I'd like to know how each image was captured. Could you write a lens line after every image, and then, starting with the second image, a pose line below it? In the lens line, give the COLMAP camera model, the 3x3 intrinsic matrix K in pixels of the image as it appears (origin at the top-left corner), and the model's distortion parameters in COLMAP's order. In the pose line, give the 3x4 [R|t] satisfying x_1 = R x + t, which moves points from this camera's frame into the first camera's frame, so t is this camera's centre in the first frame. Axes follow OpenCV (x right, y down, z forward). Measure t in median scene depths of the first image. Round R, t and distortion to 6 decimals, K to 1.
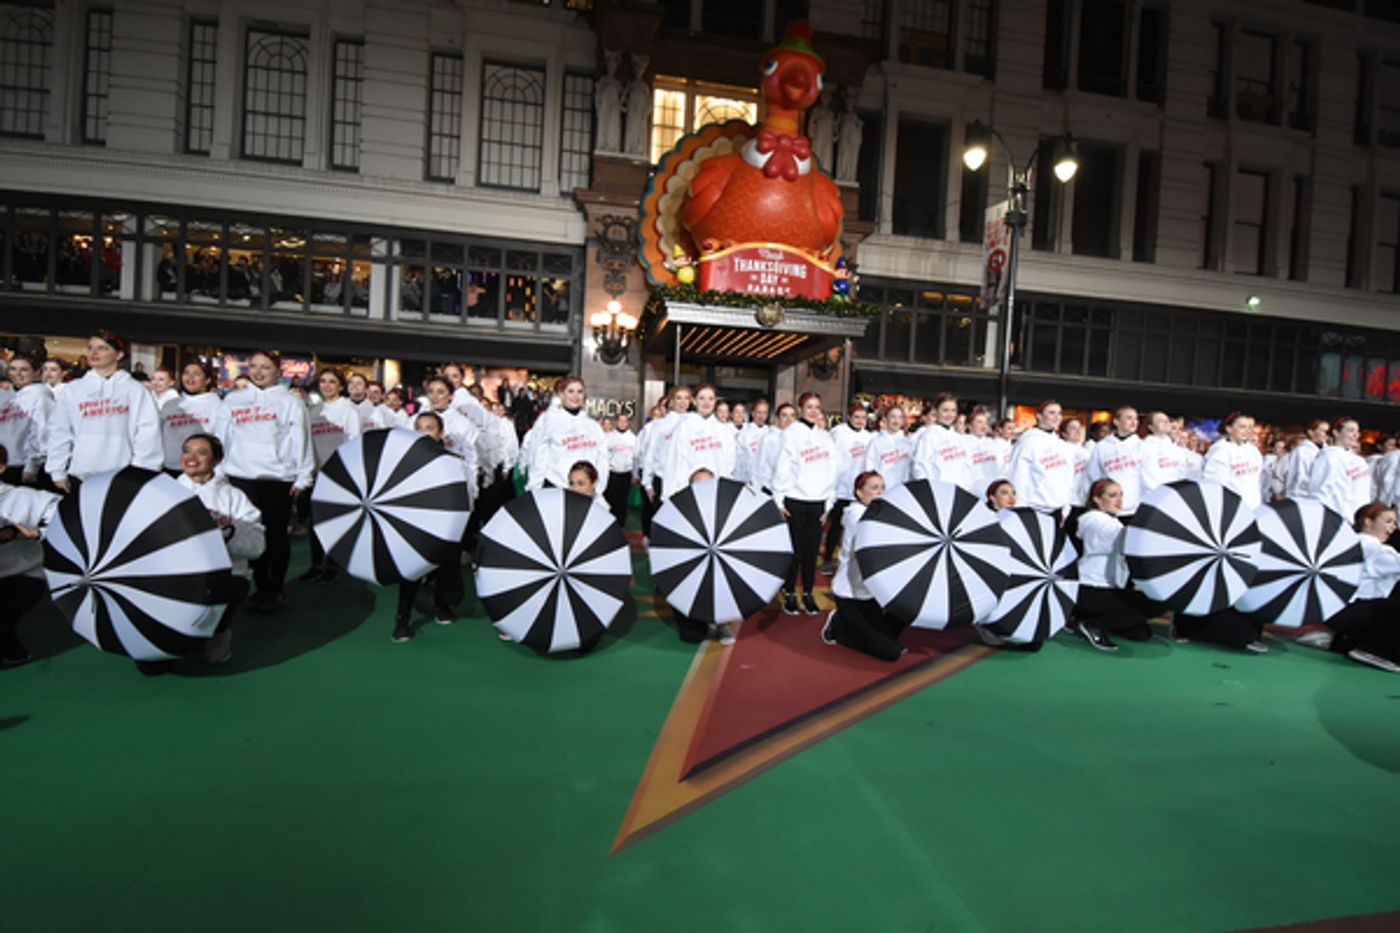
lens RADIAL K [[700.2, 0, 706.7], [0, 700.2, 469.2], [0, 0, 1]] dist [0.015272, -0.021922]
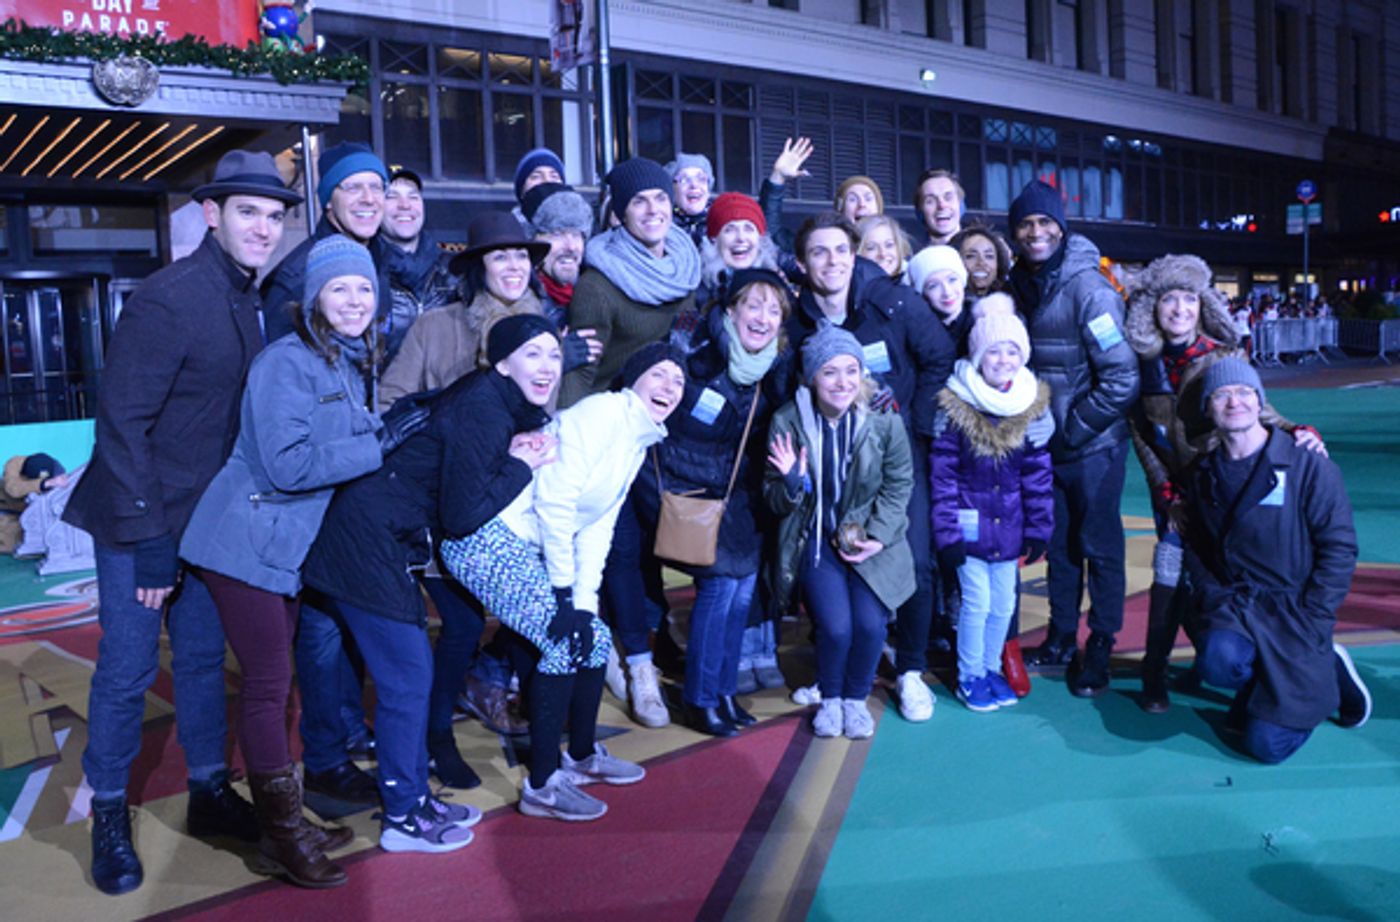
lens RADIAL K [[1203.3, 0, 762.7], [0, 1203.3, 457.3], [0, 0, 1]] dist [-0.147846, 0.095992]
pose [[0.854308, -0.140918, 0.500301, 0.028332], [0.105123, 0.989499, 0.099201, -0.007132], [-0.509026, -0.032155, 0.860150, 0.111433]]
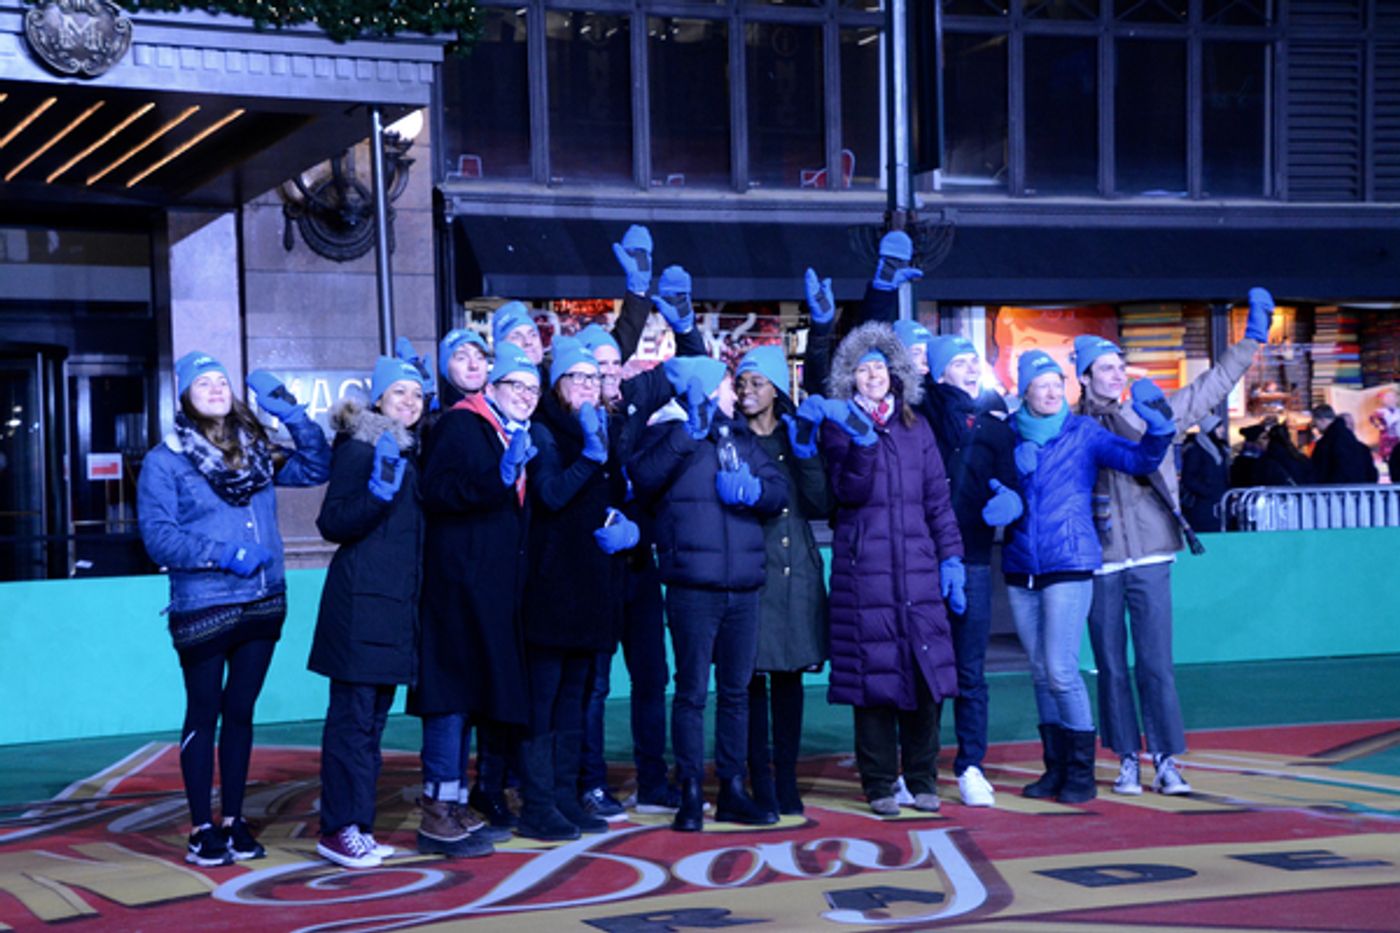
lens RADIAL K [[2512.8, 0, 696.7], [0, 2512.8, 463.7], [0, 0, 1]] dist [0.492330, 0.000000]
pose [[0.965390, -0.076764, 0.249257, 0.042915], [0.088062, 0.995518, -0.034479, 0.005364], [-0.245493, 0.055236, 0.967823, -0.041755]]
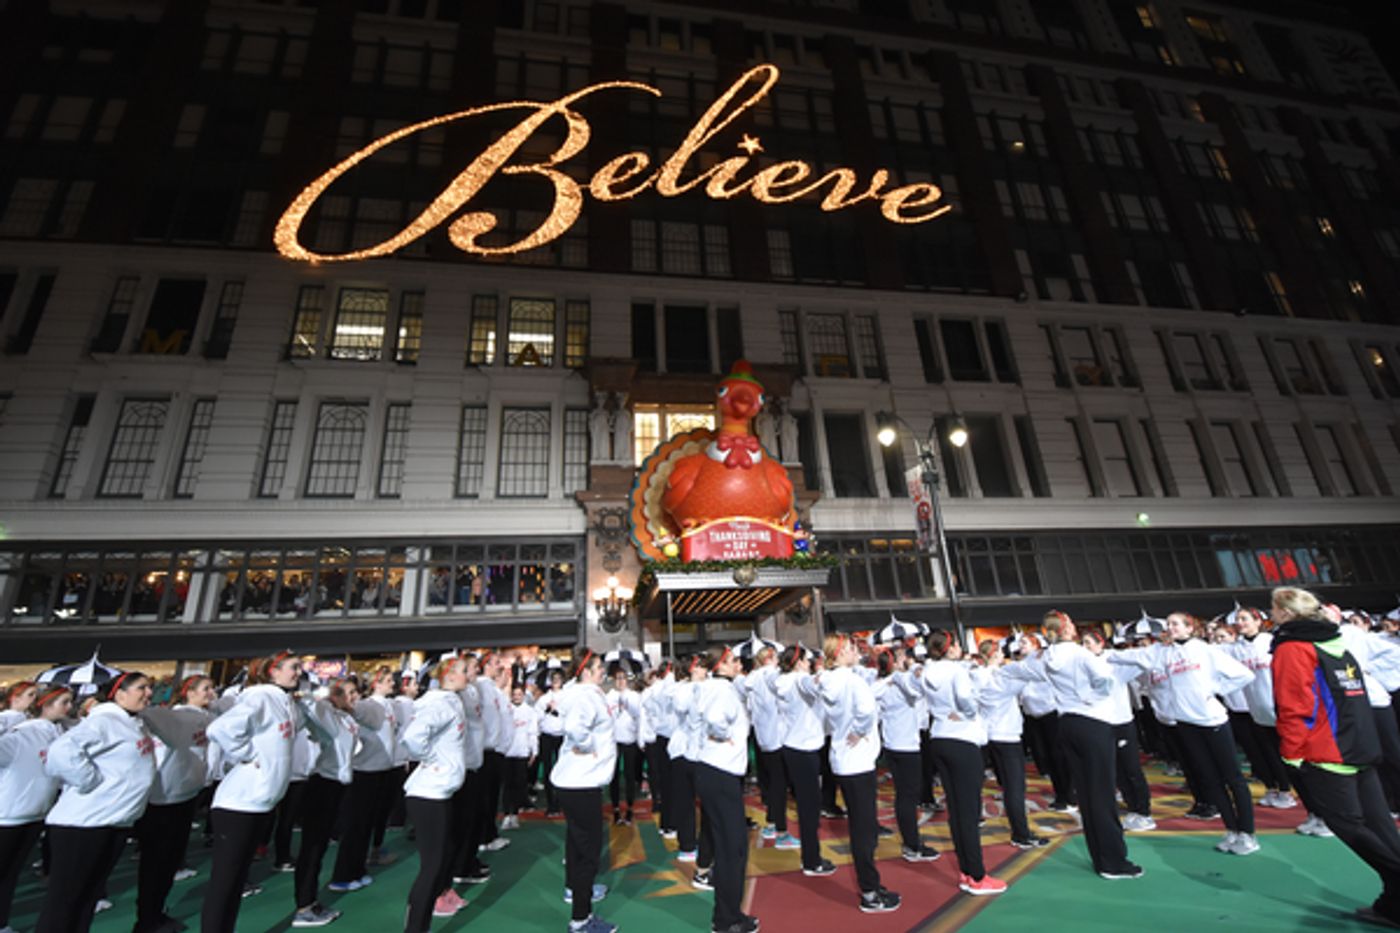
lens RADIAL K [[611.9, 0, 703.7], [0, 611.9, 469.7], [0, 0, 1]] dist [0.010583, -0.015396]
pose [[0.993798, -0.105461, 0.035263, 0.002526], [0.110969, 0.920123, -0.375580, -0.003633], [0.007163, 0.377164, 0.926119, -0.014279]]
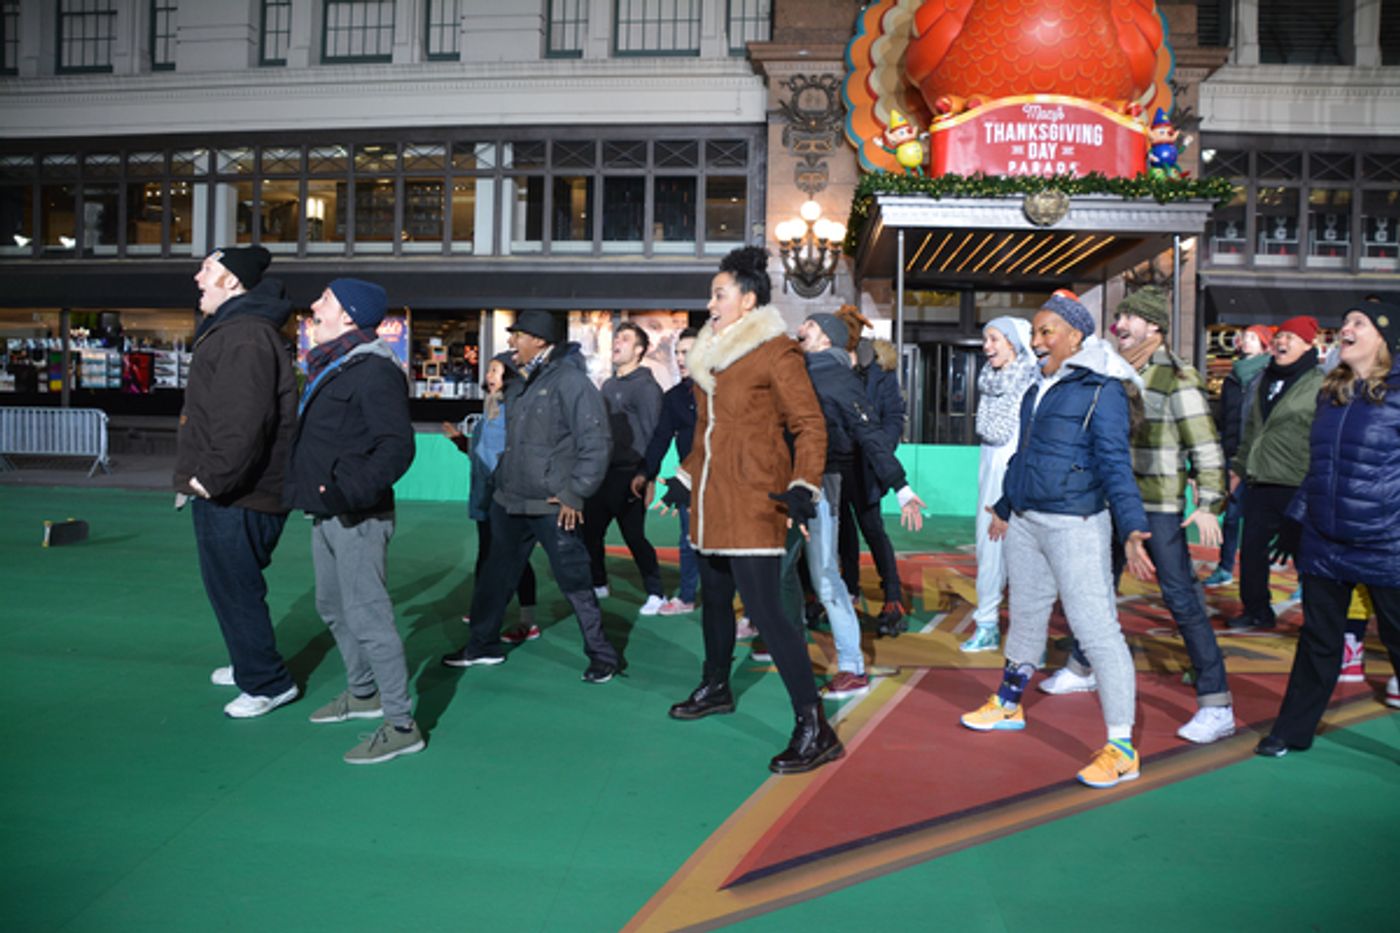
lens RADIAL K [[1090.1, 0, 695.4], [0, 1090.1, 466.1], [0, 0, 1]] dist [-0.152587, 0.095931]
pose [[0.963155, -0.018042, -0.268340, 0.030646], [0.020056, 0.999787, 0.004768, 0.001418], [0.268197, -0.009974, 0.963312, -0.005742]]
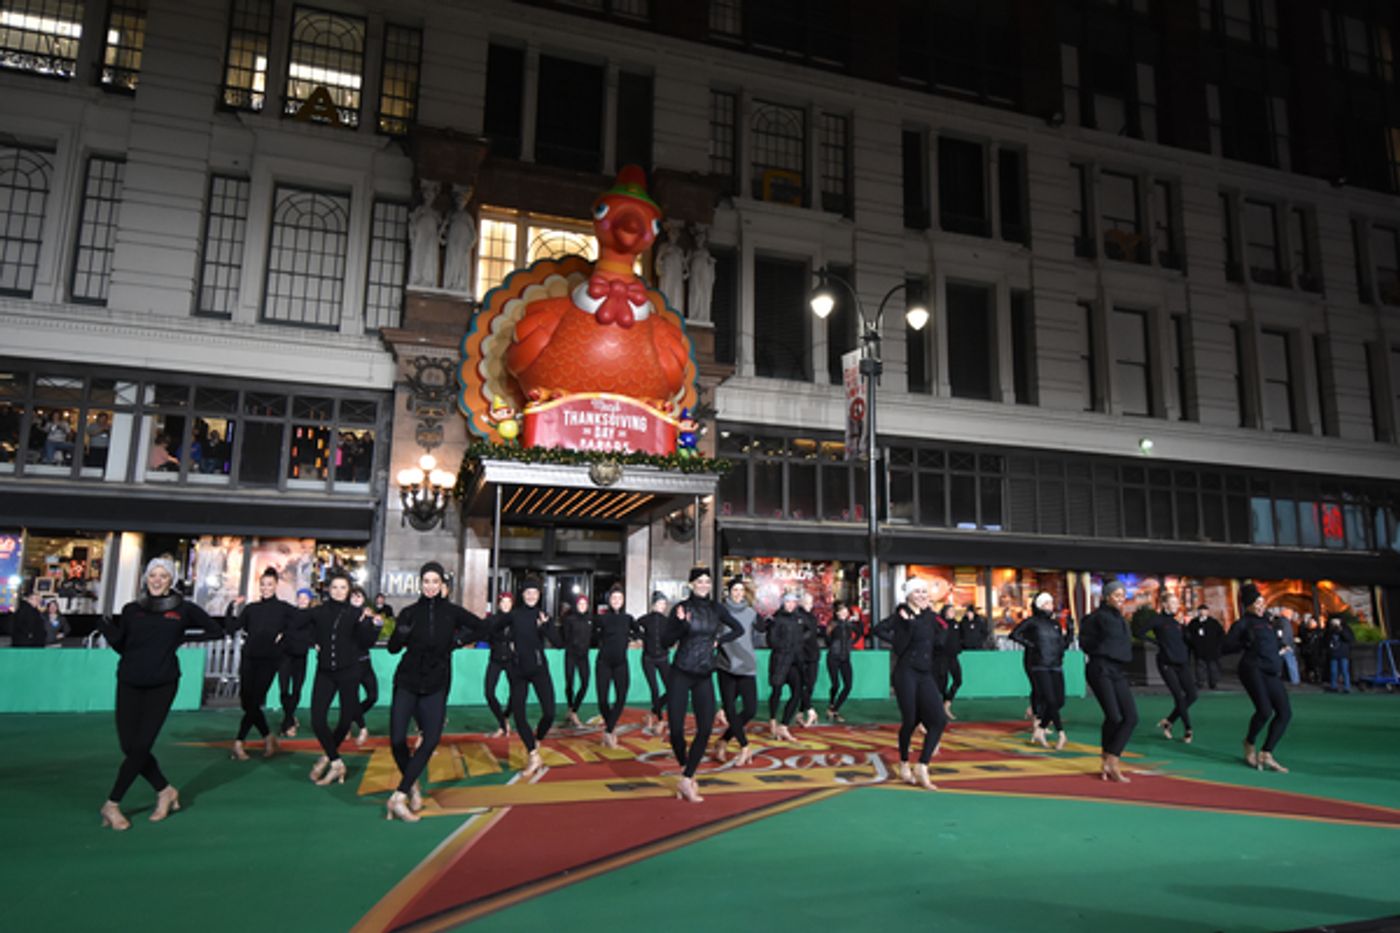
lens RADIAL K [[900.3, 0, 705.7], [0, 900.3, 470.4], [0, 0, 1]] dist [0.028946, -0.028850]
pose [[0.989036, -0.014633, 0.146950, 0.036835], [0.043350, 0.980008, -0.194178, 0.001170], [-0.141170, 0.198419, 0.969897, -0.085494]]
